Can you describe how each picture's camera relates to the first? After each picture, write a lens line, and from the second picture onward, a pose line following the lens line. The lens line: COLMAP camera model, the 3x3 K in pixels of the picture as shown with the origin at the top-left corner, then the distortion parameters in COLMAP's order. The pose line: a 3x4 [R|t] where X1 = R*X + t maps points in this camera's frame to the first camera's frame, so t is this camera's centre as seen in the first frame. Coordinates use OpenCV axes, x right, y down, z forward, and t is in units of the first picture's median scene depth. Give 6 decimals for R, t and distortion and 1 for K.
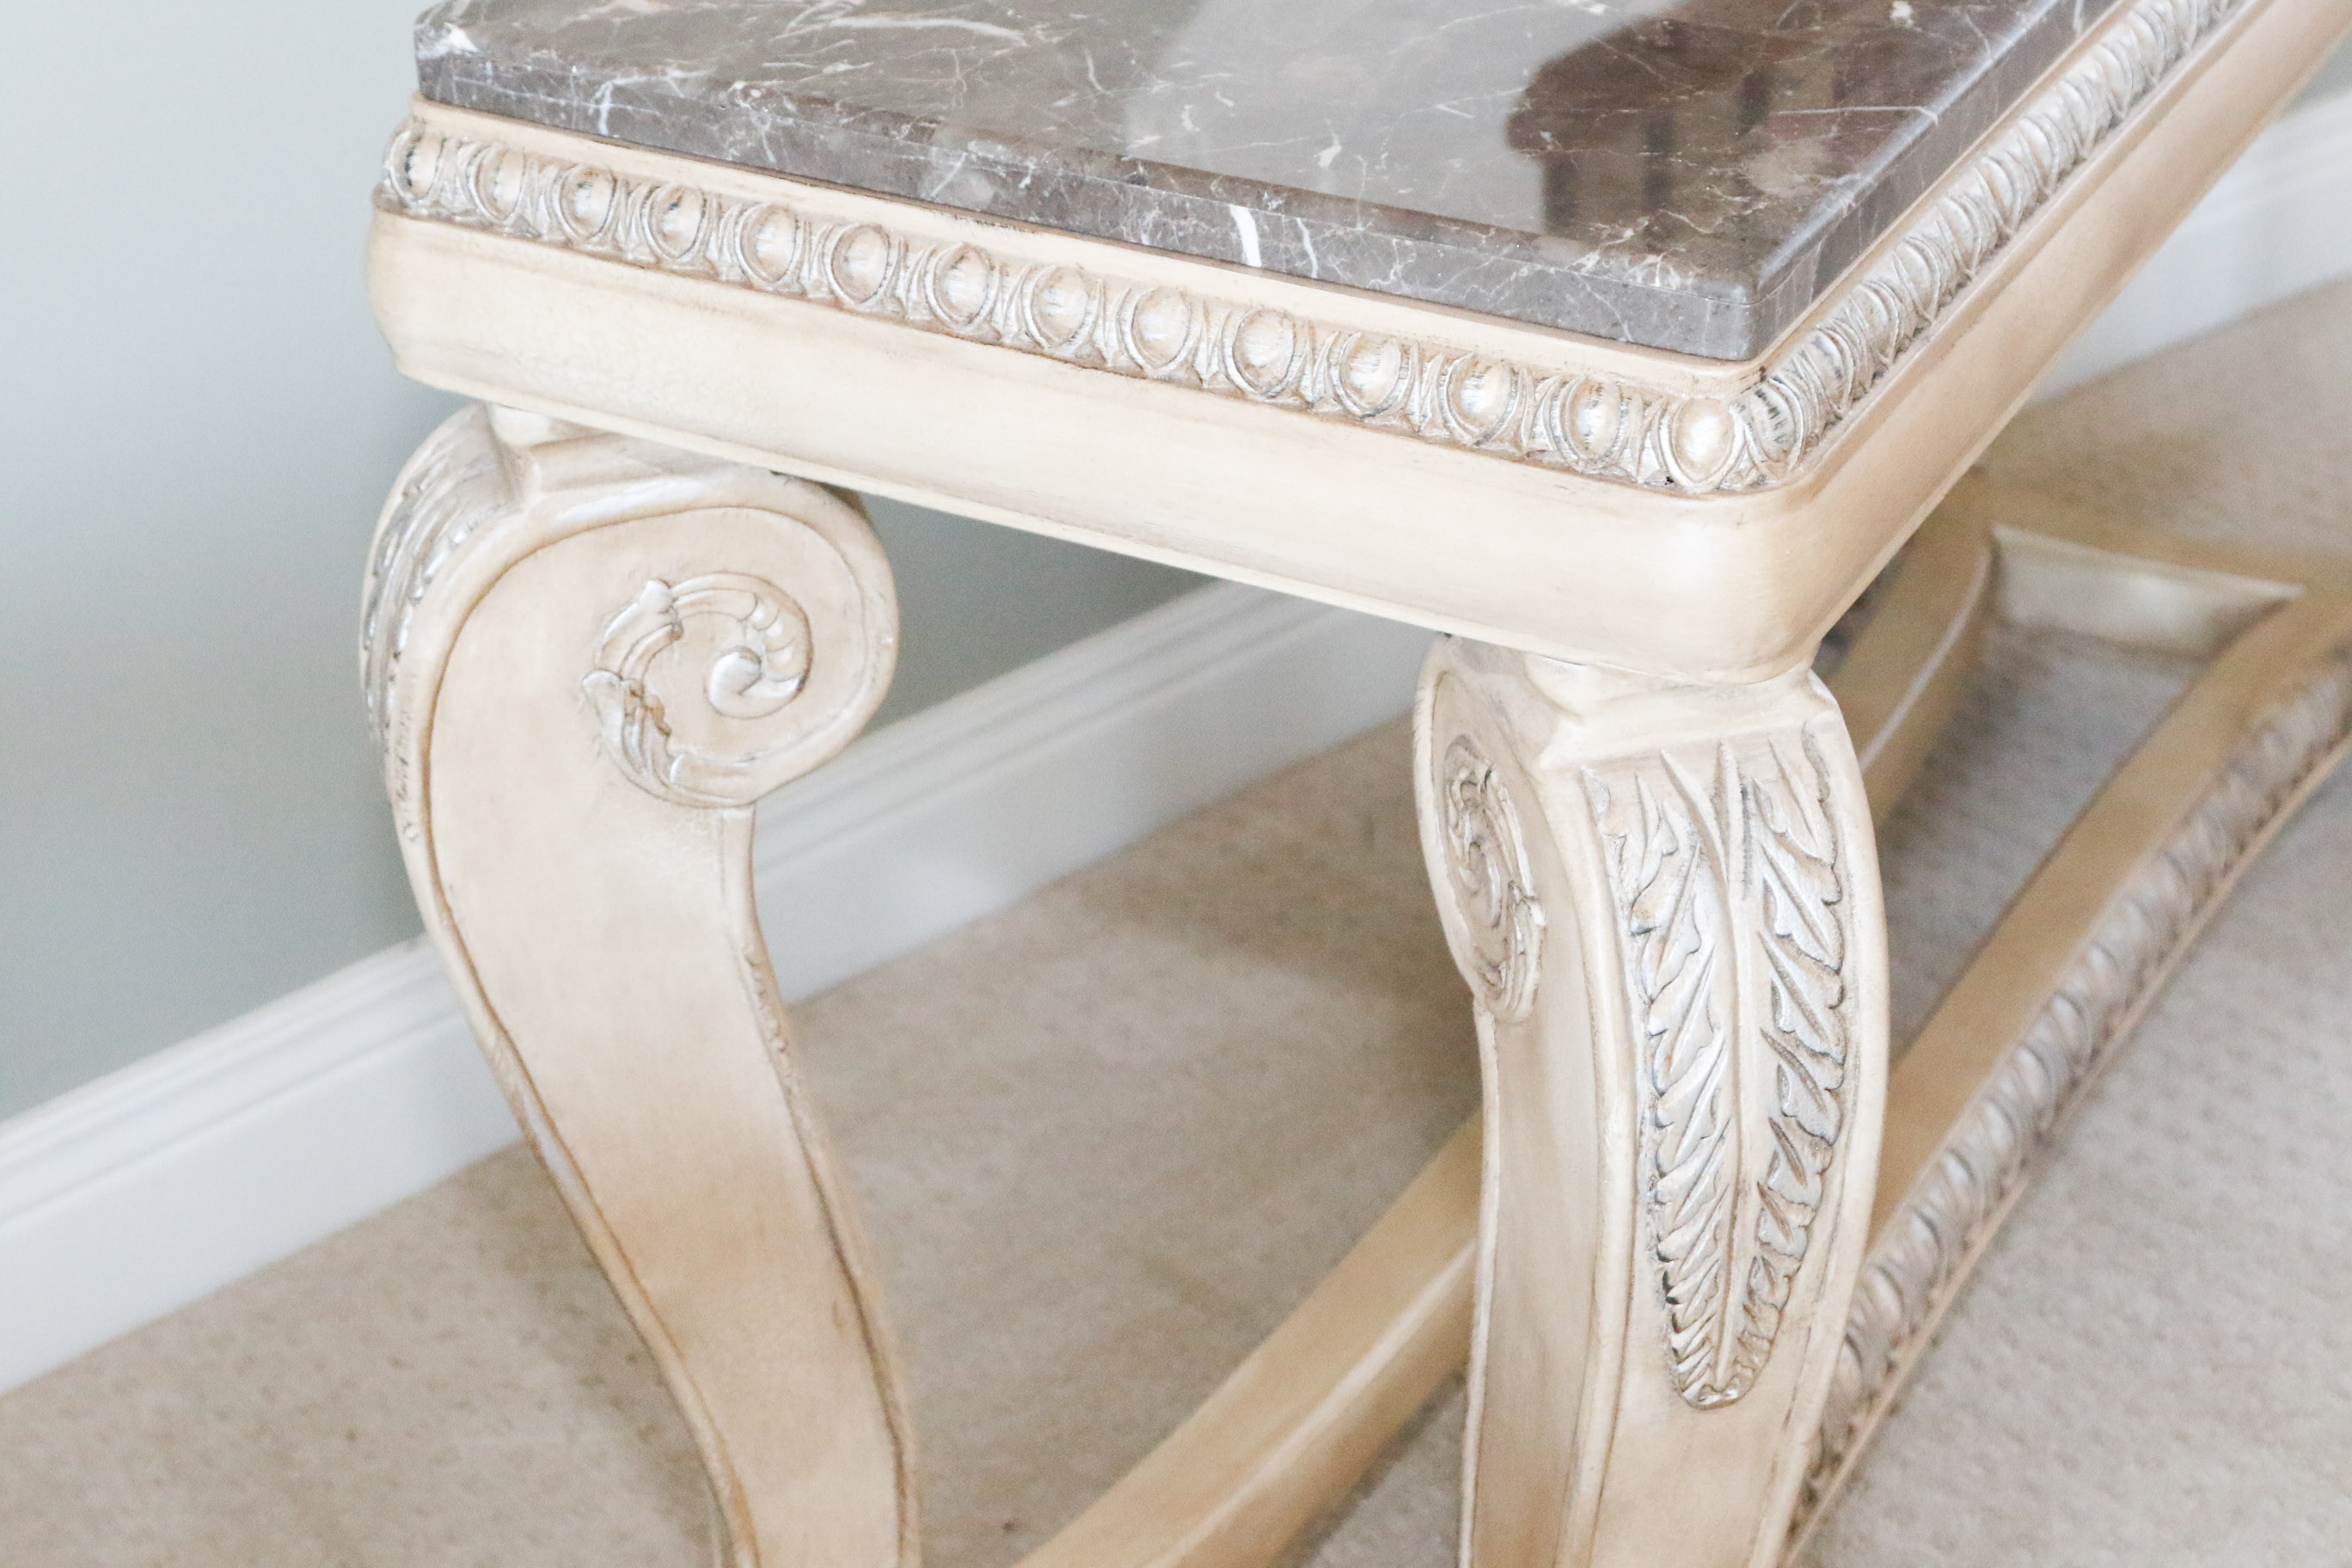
lens RADIAL K [[4403.2, 0, 1182.9], [0, 4403.2, 797.6], [0, 0, 1]] dist [0.055224, 0.000000]
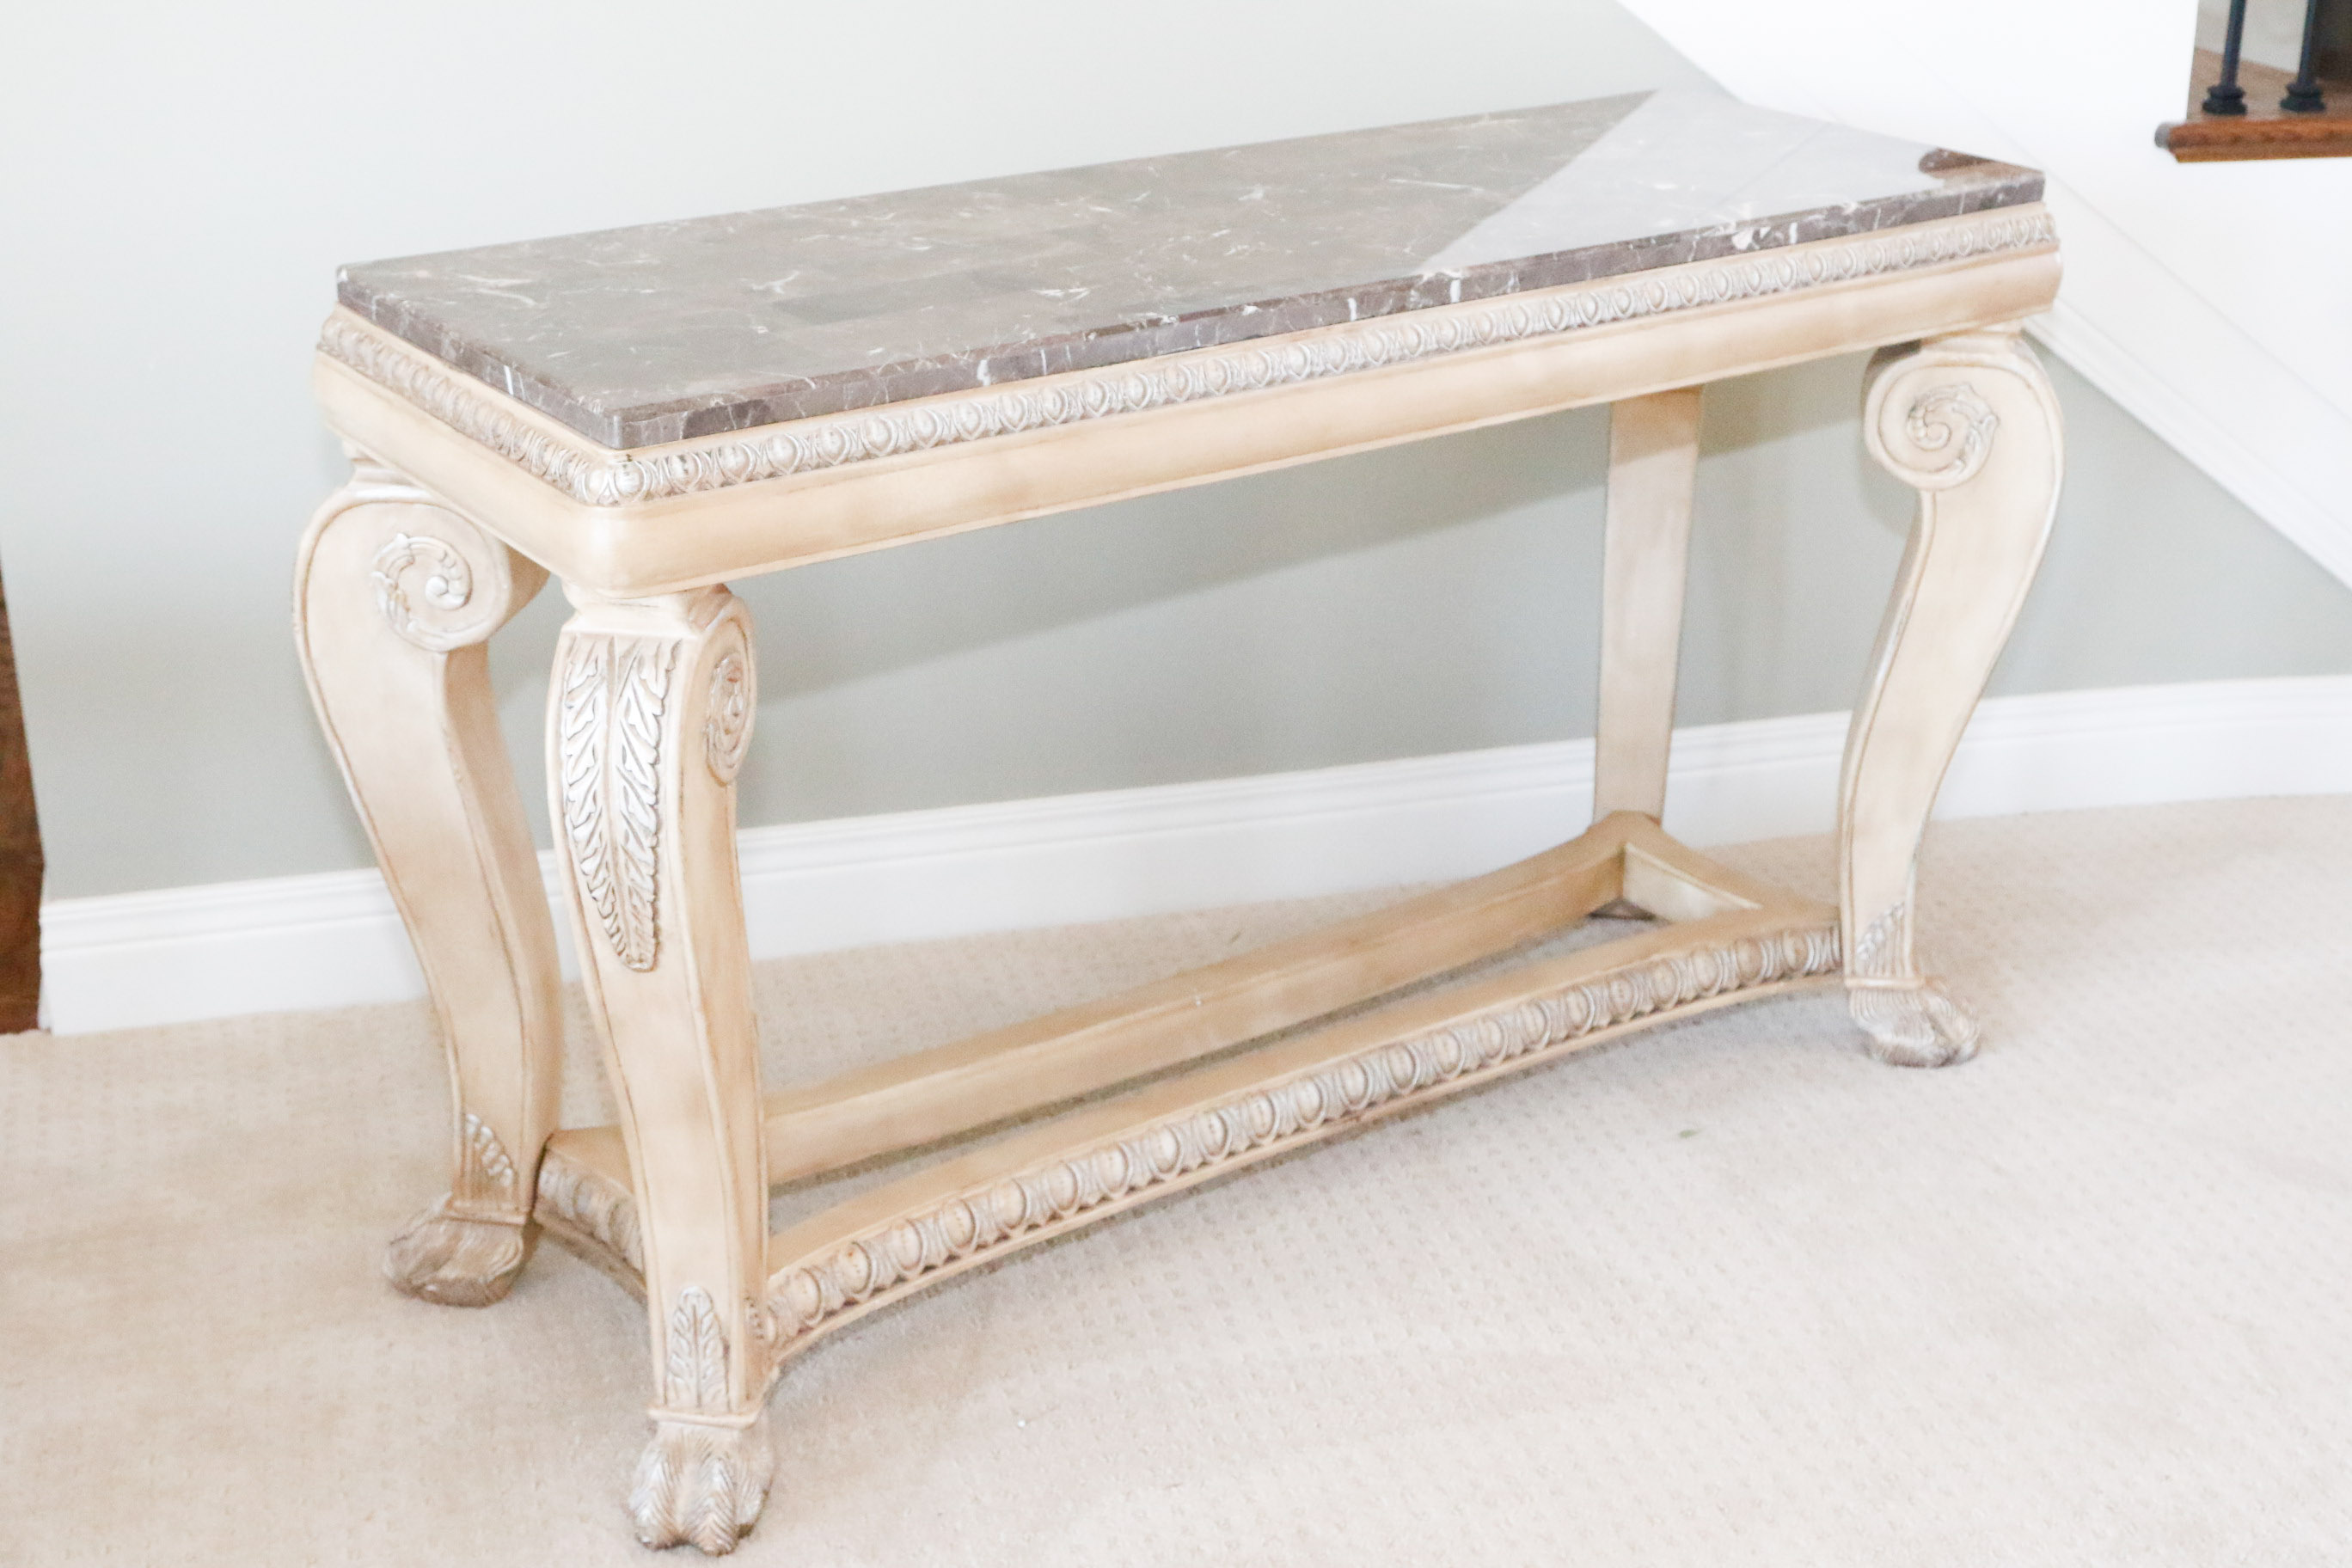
lens RADIAL K [[3185.2, 0, 1173.4], [0, 3185.2, 789.0], [0, 0, 1]] dist [-0.030848, 0.000000]
pose [[0.901233, 0.199360, -0.384752, 0.963689], [-0.249519, 0.964665, -0.084624, 0.124989], [0.354286, 0.172268, 0.919133, -0.336962]]
